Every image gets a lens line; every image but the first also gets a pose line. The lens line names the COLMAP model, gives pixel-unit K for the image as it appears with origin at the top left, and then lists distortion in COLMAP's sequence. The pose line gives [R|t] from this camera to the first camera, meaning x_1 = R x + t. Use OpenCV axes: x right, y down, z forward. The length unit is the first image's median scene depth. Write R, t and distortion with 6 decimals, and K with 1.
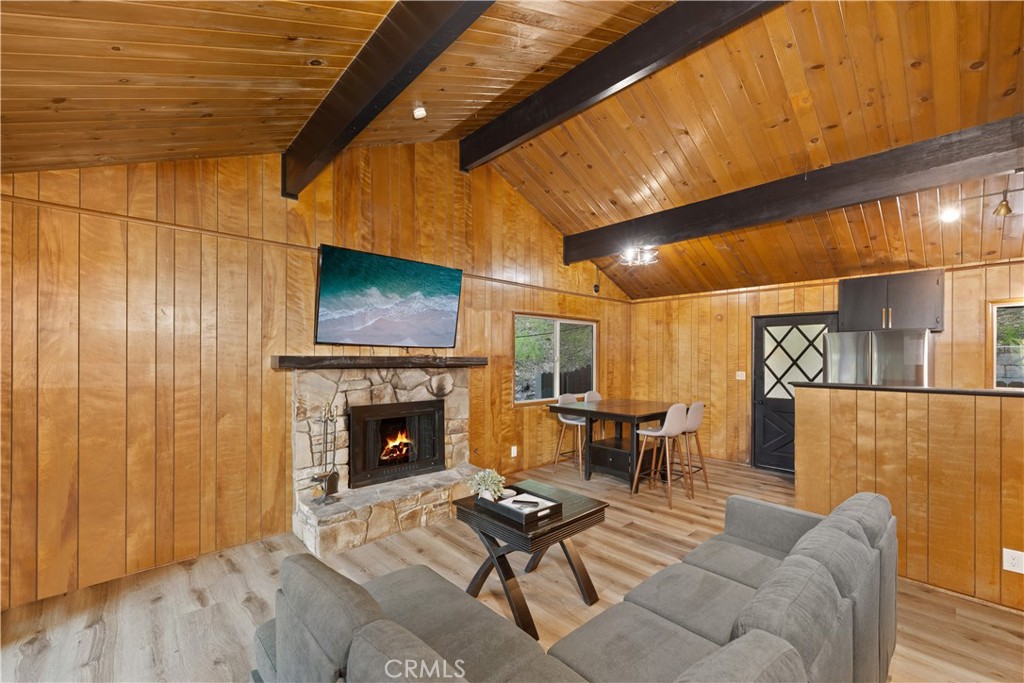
lens RADIAL K [[417.9, 0, 504.6], [0, 417.9, 358.0], [0, 0, 1]] dist [0.000443, -0.000004]
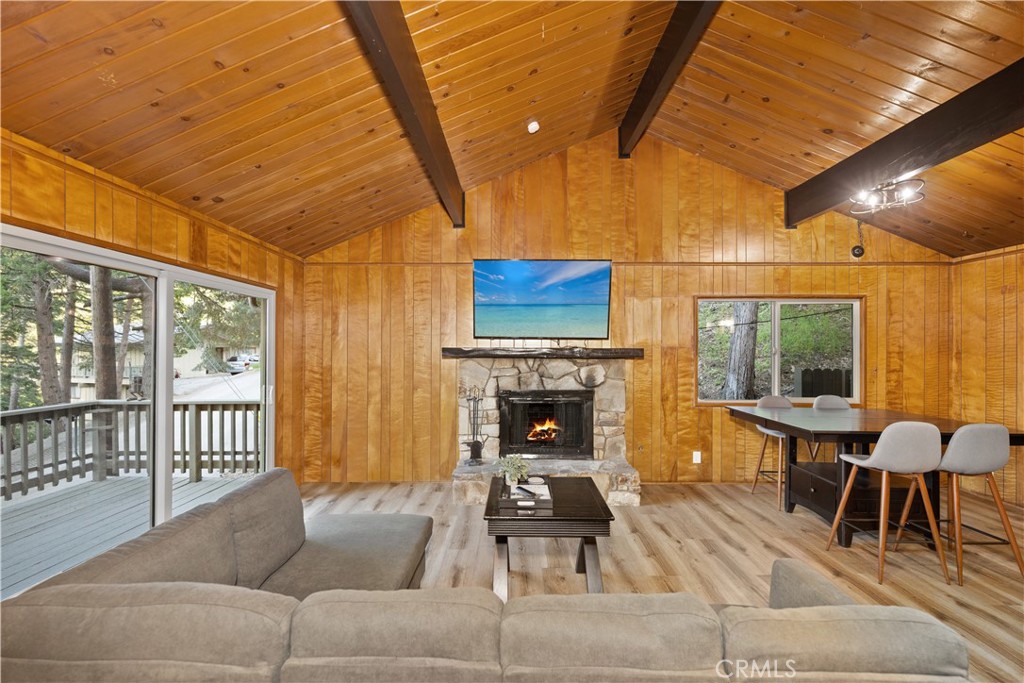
lens RADIAL K [[408.6, 0, 508.9], [0, 408.6, 347.4], [0, 0, 1]] dist [-0.000717, -0.000016]
pose [[0.727932, -0.004556, -0.685635, 0.380366], [-0.000217, 0.999976, -0.006875, 0.002091], [0.685650, 0.005153, 0.727913, 0.136159]]
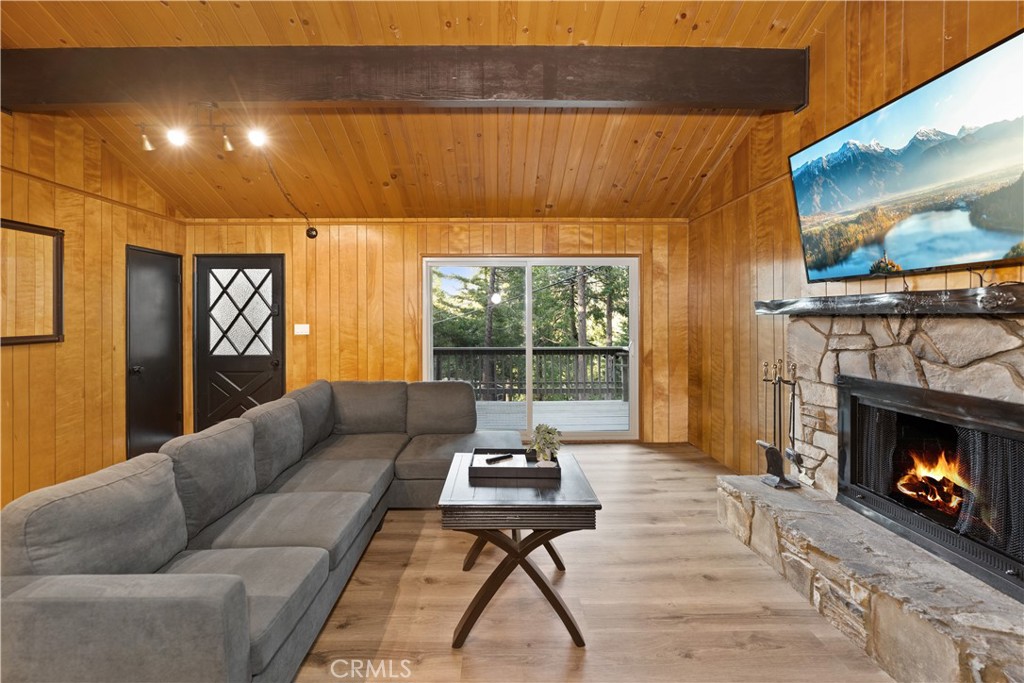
lens RADIAL K [[414.3, 0, 500.0], [0, 414.3, 317.9], [0, 0, 1]] dist [0.000235, 0.000007]
pose [[-0.666325, -0.001178, -0.745660, 0.390064], [0.001160, 0.999996, -0.002617, 0.024013], [0.745660, -0.002609, -0.666321, 0.868302]]
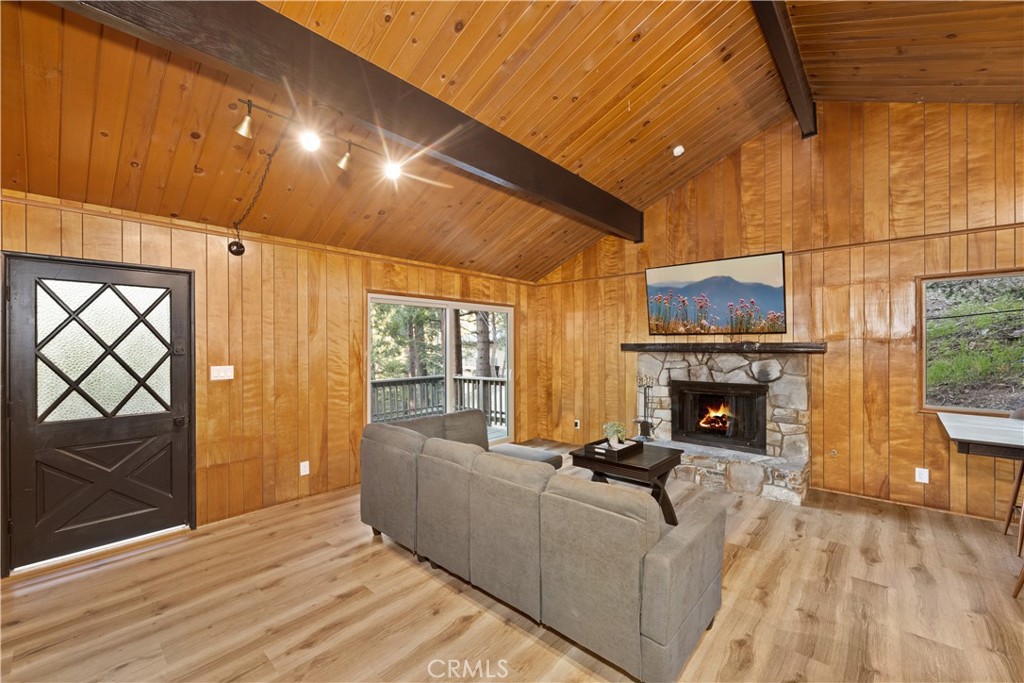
lens RADIAL K [[410.5, 0, 504.3], [0, 410.5, 345.1], [0, 0, 1]] dist [-0.000890, 0.000098]
pose [[0.089985, -0.003734, -0.995936, 0.769455], [0.005583, 0.999979, -0.003244, 0.002715], [0.995927, -0.005269, 0.090004, 0.281569]]
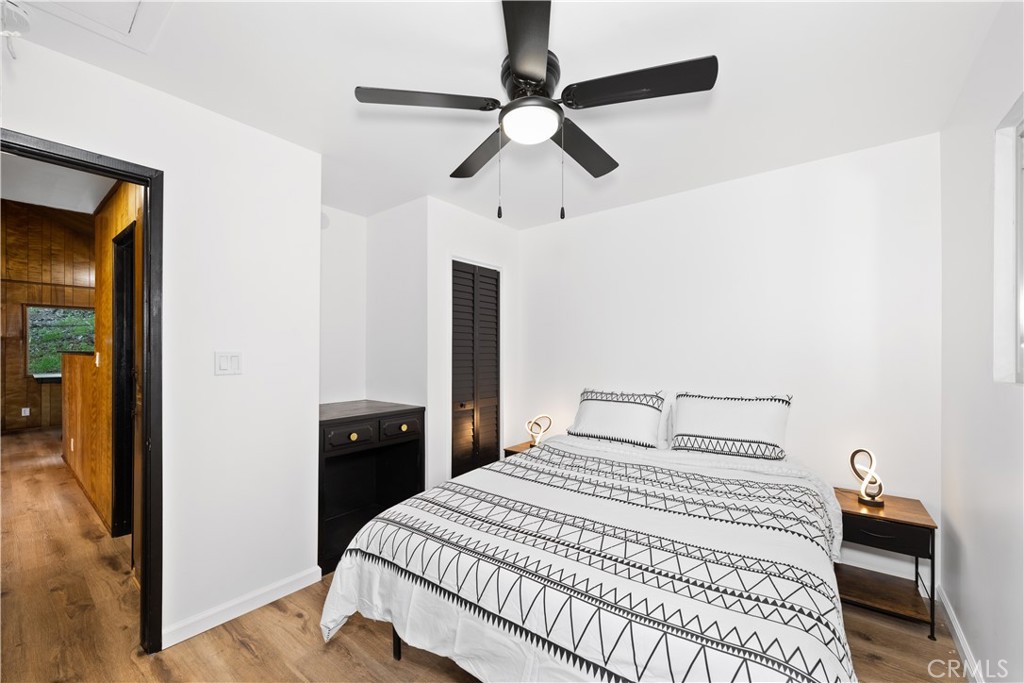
lens RADIAL K [[407.5, 0, 513.6], [0, 407.5, 352.1], [0, 0, 1]] dist [-0.009535, 0.000091]
pose [[0.985490, -0.002834, 0.169708, 1.541771], [0.002238, 0.999991, 0.003702, 0.043820], [-0.169717, -0.003269, 0.985487, -0.570911]]
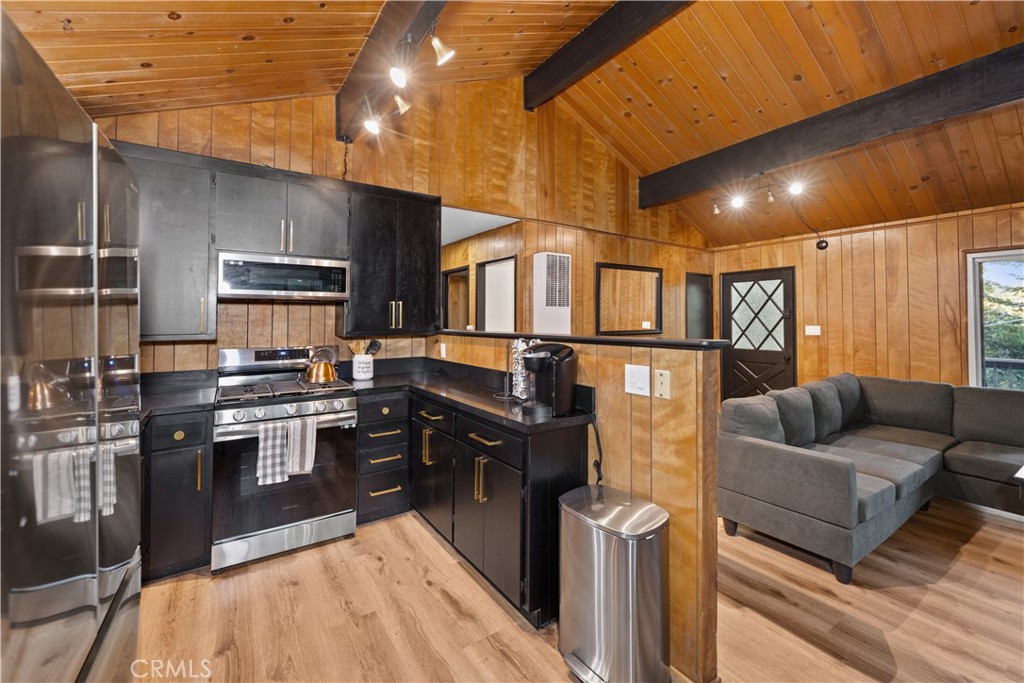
lens RADIAL K [[418.4, 0, 506.6], [0, 418.4, 310.4], [0, 0, 1]] dist [0.000727, -0.000061]
pose [[-0.988957, -0.002523, 0.148180, 0.632385], [-0.005983, 0.999720, -0.022909, 0.025185], [-0.148080, -0.023543, -0.988695, 1.118277]]
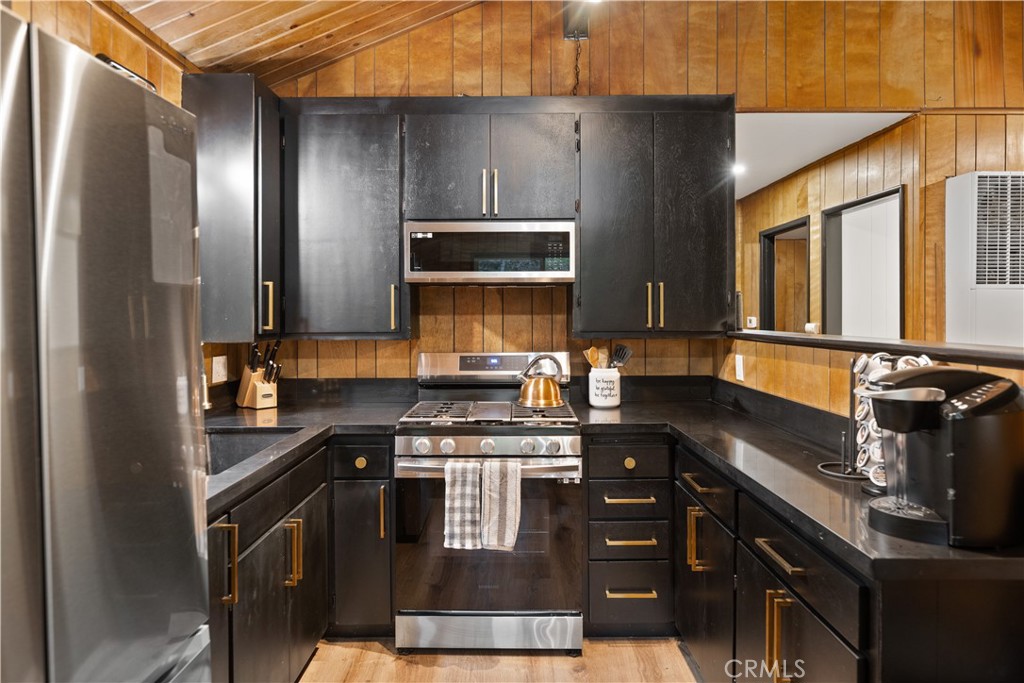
lens RADIAL K [[604.1, 0, 511.6], [0, 604.1, 312.6], [0, 0, 1]] dist [-0.000639, 0.000566]
pose [[-0.736289, -0.003097, 0.676660, 0.611777], [-0.003373, 0.999994, 0.000906, 0.025341], [-0.676659, -0.001616, -0.736295, 0.994377]]
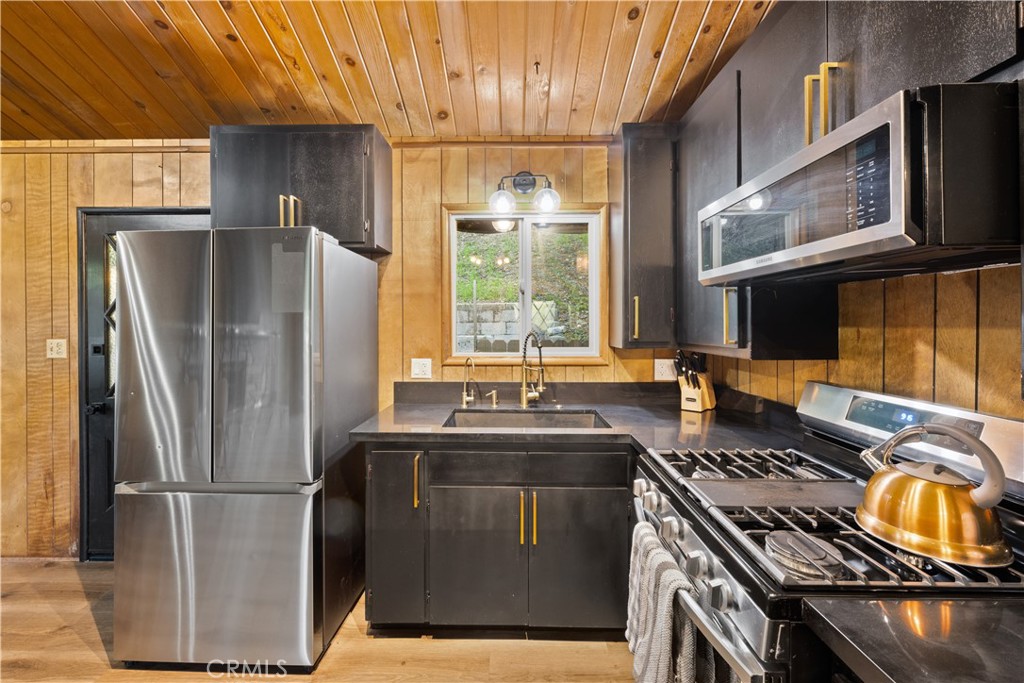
lens RADIAL K [[411.9, 0, 507.4], [0, 411.9, 327.1], [0, 0, 1]] dist [-0.000160, 0.000033]
pose [[0.687317, -0.013963, 0.726223, 0.751500], [0.006045, 0.999891, 0.013504, 0.023573], [-0.726332, -0.004892, 0.687327, 0.507138]]
